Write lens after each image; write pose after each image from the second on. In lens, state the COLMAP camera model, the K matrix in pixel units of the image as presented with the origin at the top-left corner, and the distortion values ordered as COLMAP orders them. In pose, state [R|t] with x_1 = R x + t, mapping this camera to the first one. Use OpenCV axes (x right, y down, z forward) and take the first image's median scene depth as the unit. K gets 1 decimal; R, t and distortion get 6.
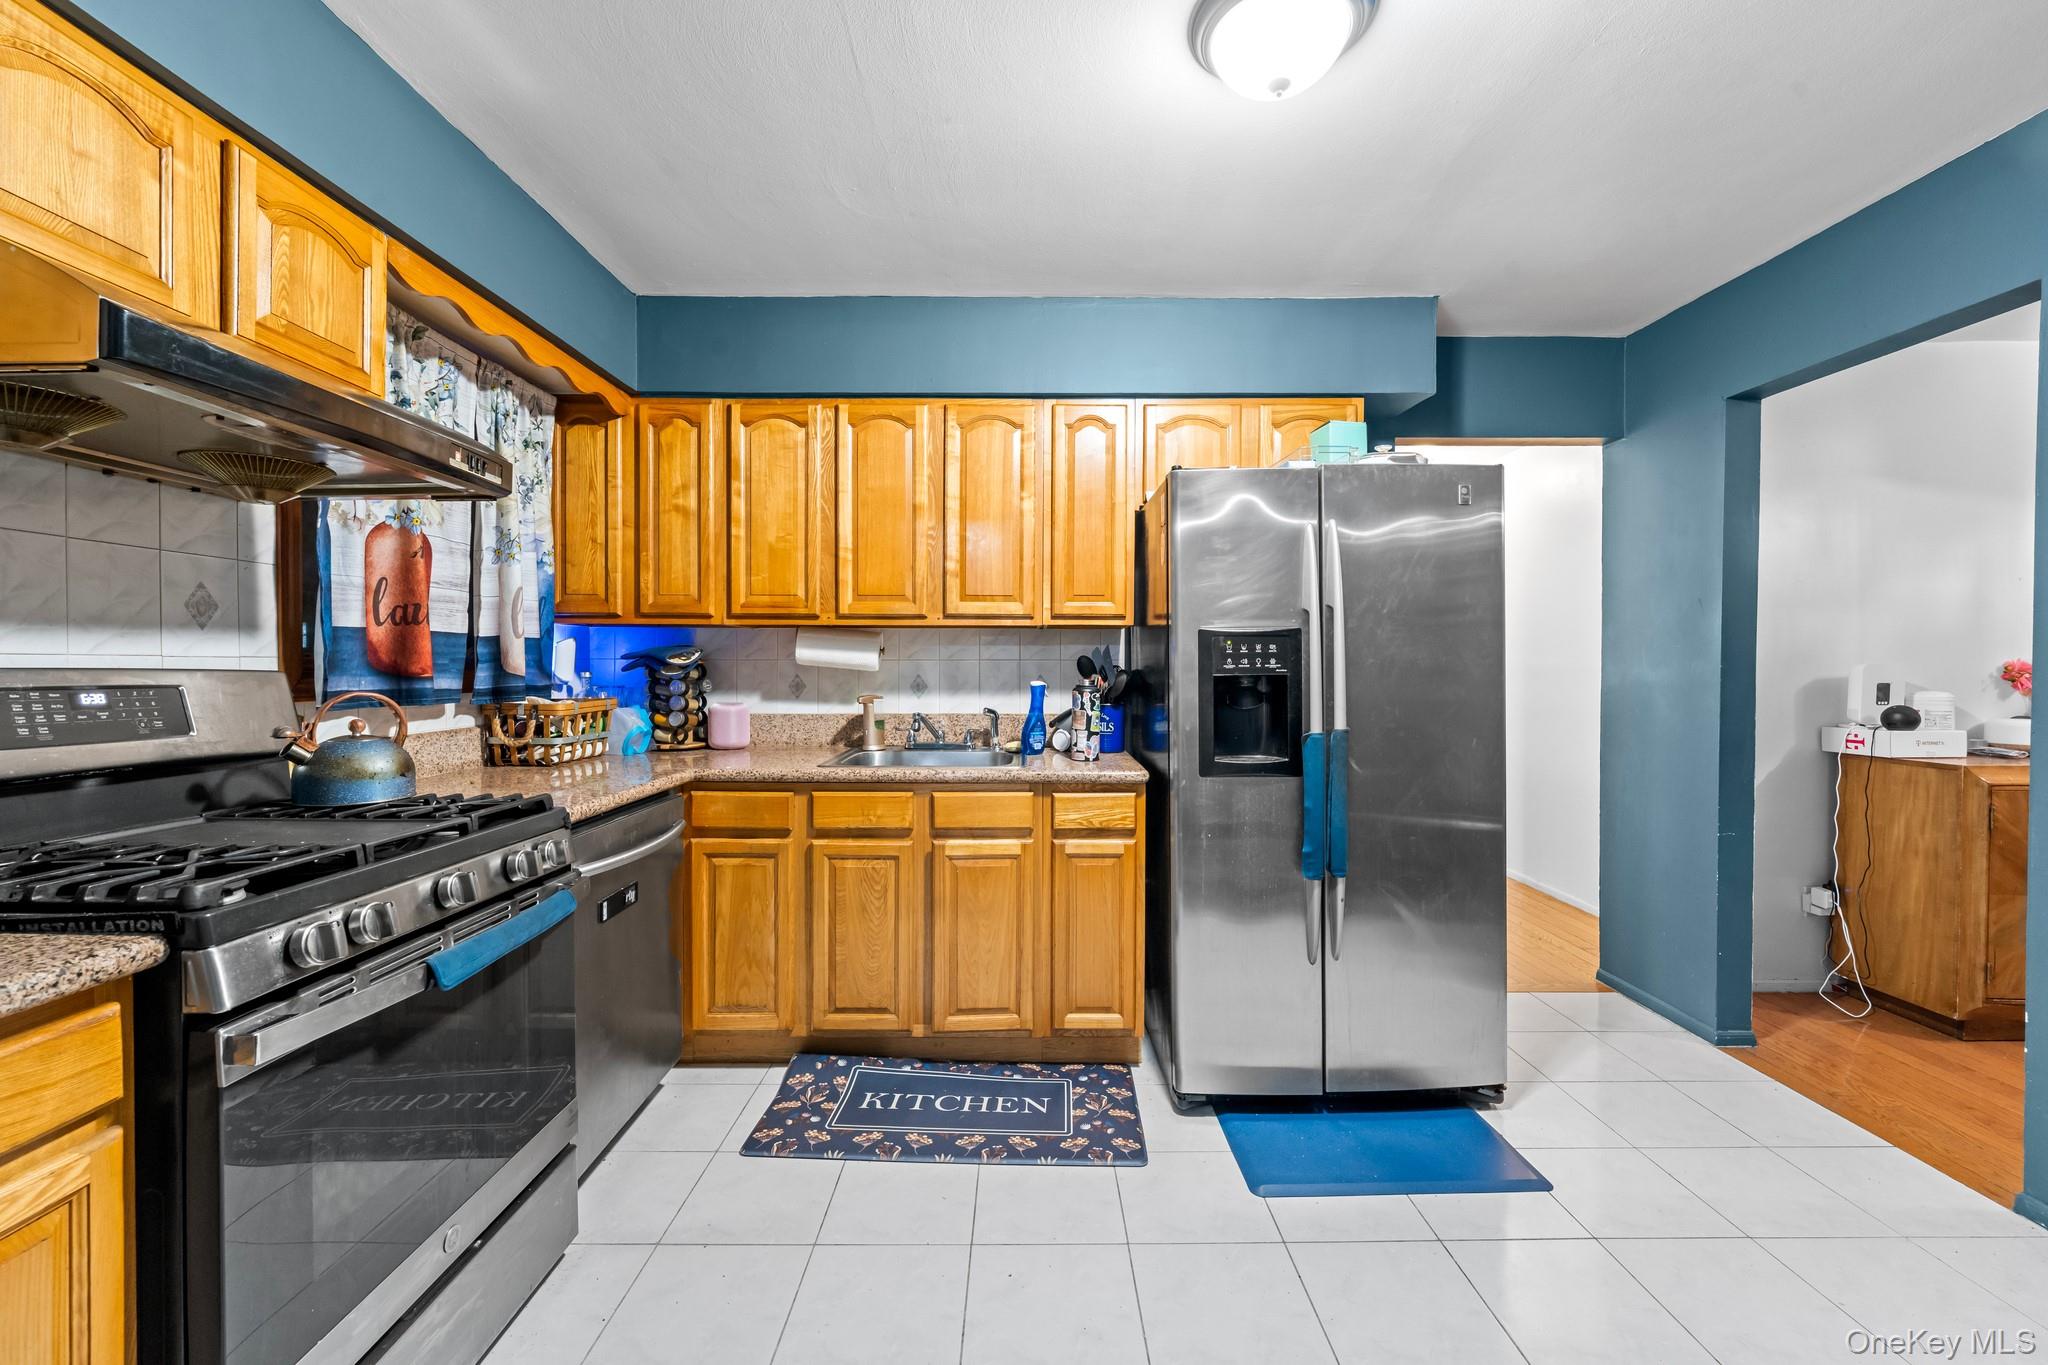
lens RADIAL K [[830.3, 0, 1034.2], [0, 830.3, 676.9], [0, 0, 1]] dist [0.001627, -0.001354]
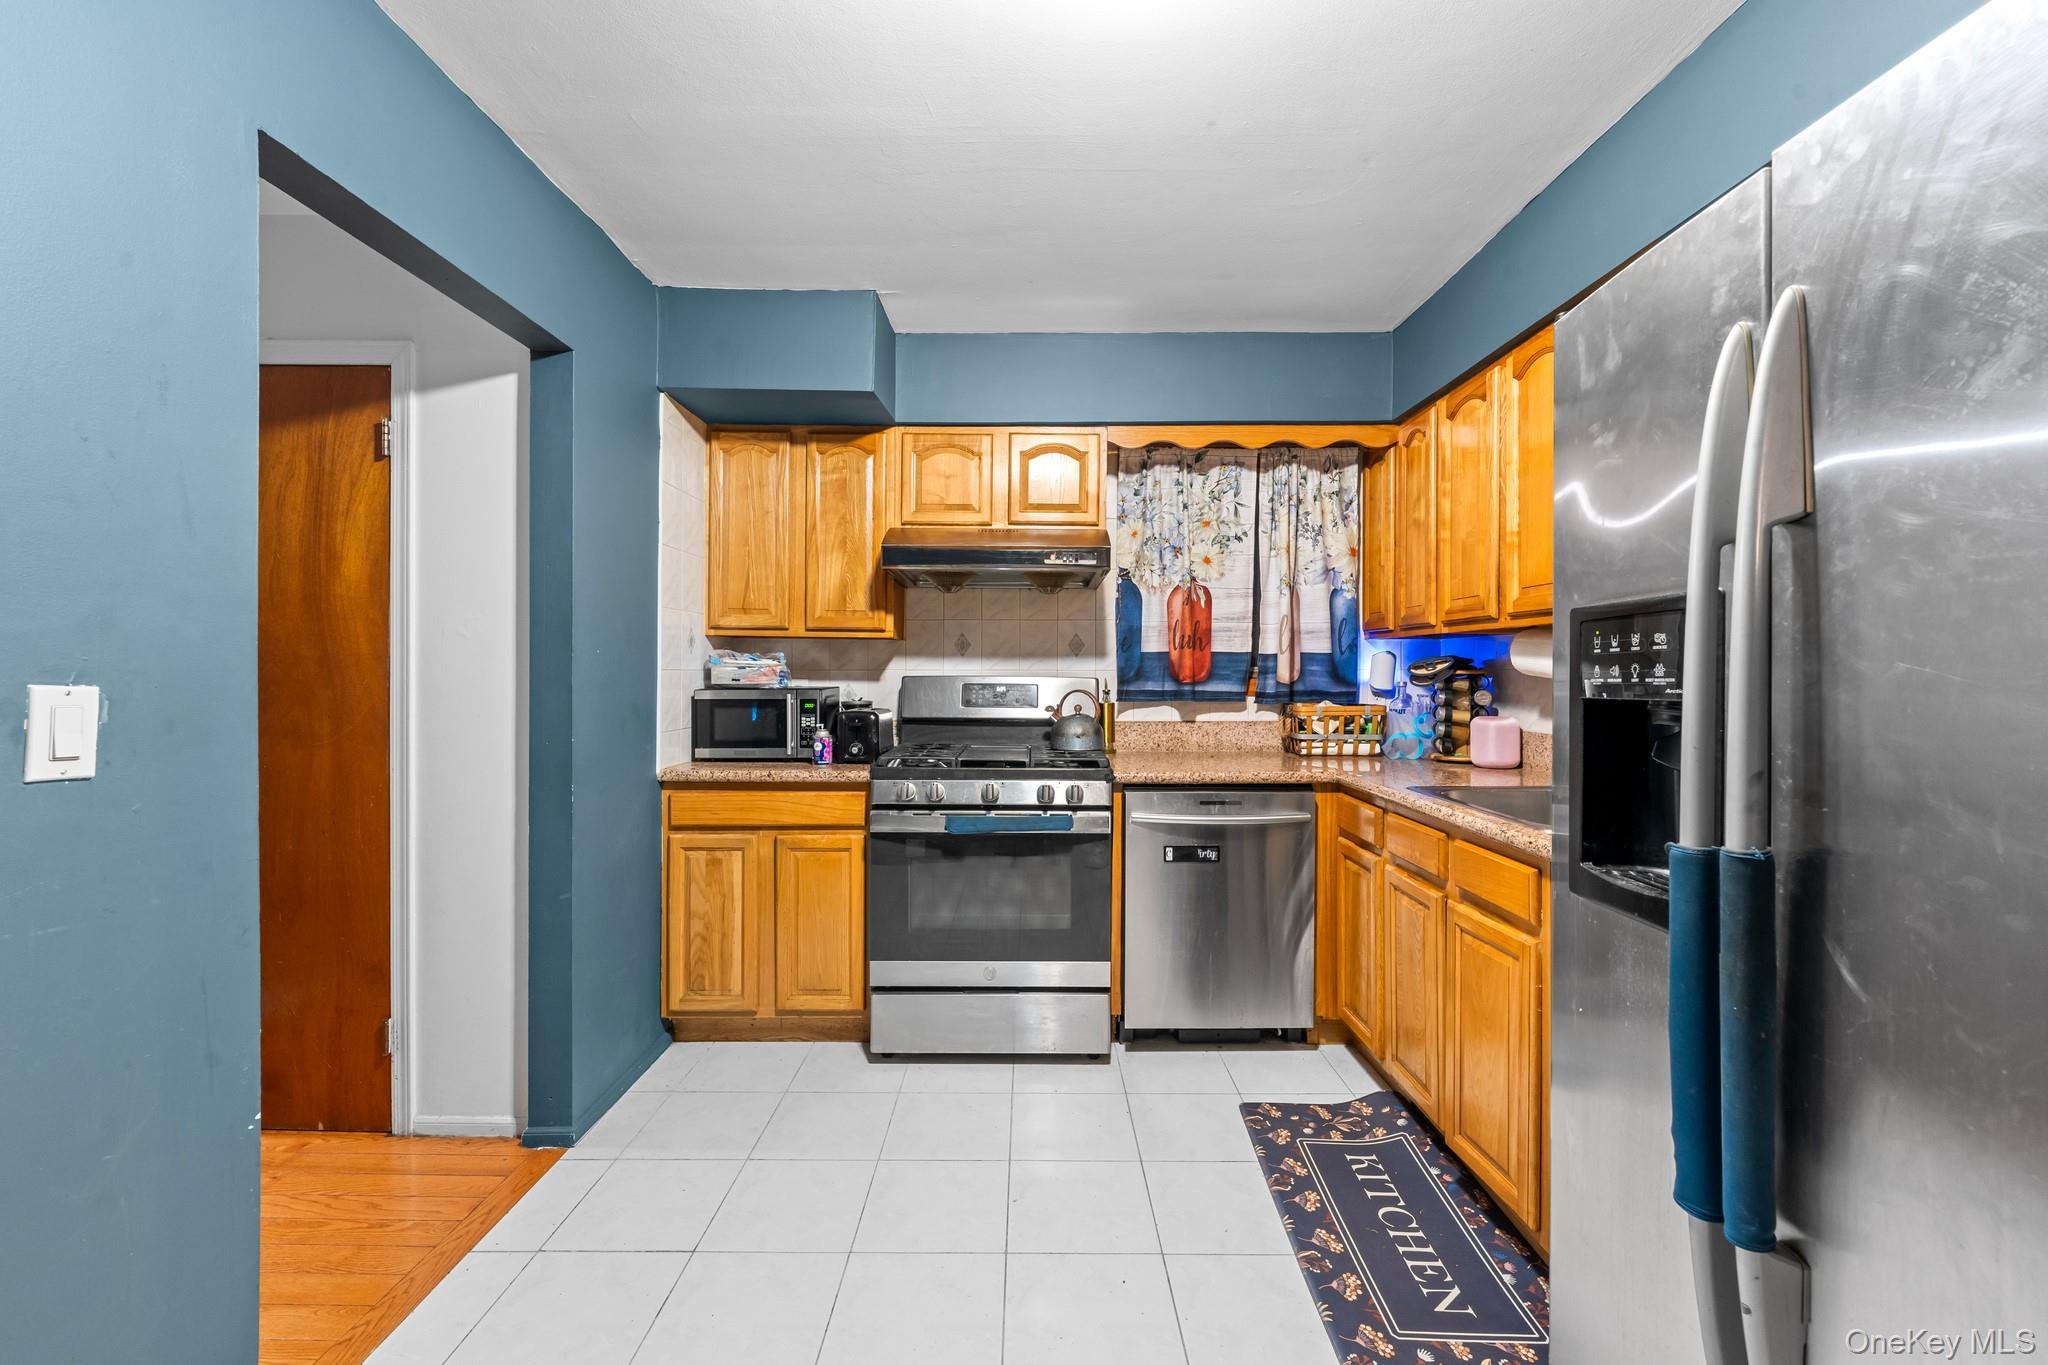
lens RADIAL K [[830.3, 0, 1030.7], [0, 830.3, 677.3], [0, 0, 1]] dist [0.001627, -0.001354]
pose [[-0.008271, 0.004887, -0.999954, 0.663914], [-0.016637, 0.999849, 0.005024, -0.010570], [0.999827, 0.016677, -0.008189, 0.602882]]
